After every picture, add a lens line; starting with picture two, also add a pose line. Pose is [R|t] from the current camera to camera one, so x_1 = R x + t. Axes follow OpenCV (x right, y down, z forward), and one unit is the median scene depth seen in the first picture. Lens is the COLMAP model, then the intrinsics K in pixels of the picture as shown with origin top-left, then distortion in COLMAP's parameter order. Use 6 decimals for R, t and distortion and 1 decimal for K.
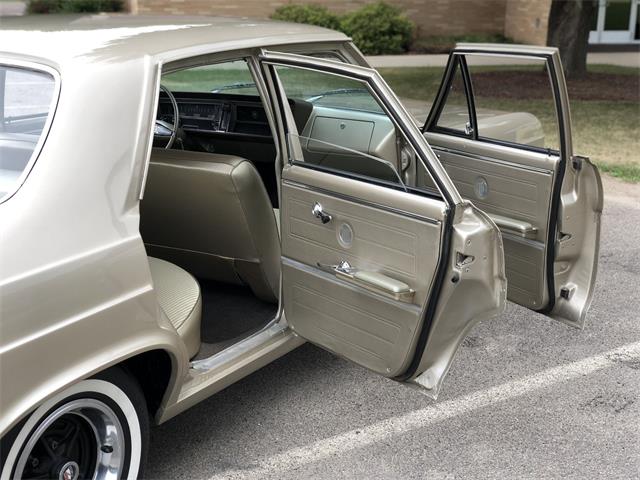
lens RADIAL K [[990.3, 0, 322.2], [0, 990.3, 239.0], [0, 0, 1]] dist [0.032308, 0.000000]
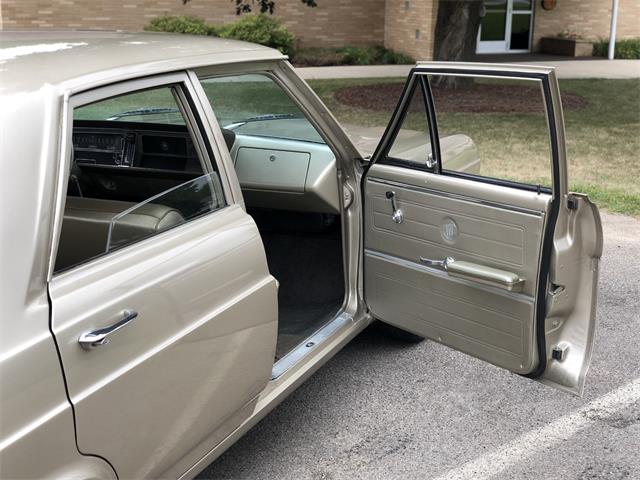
lens RADIAL K [[990.3, 0, 324.5], [0, 990.3, 214.5], [0, 0, 1]] dist [0.032308, 0.000000]
pose [[0.990590, -0.031230, 0.133251, -0.051028], [0.035802, 0.998845, -0.032055, -0.037479], [-0.132096, 0.036524, 0.990564, 0.158002]]
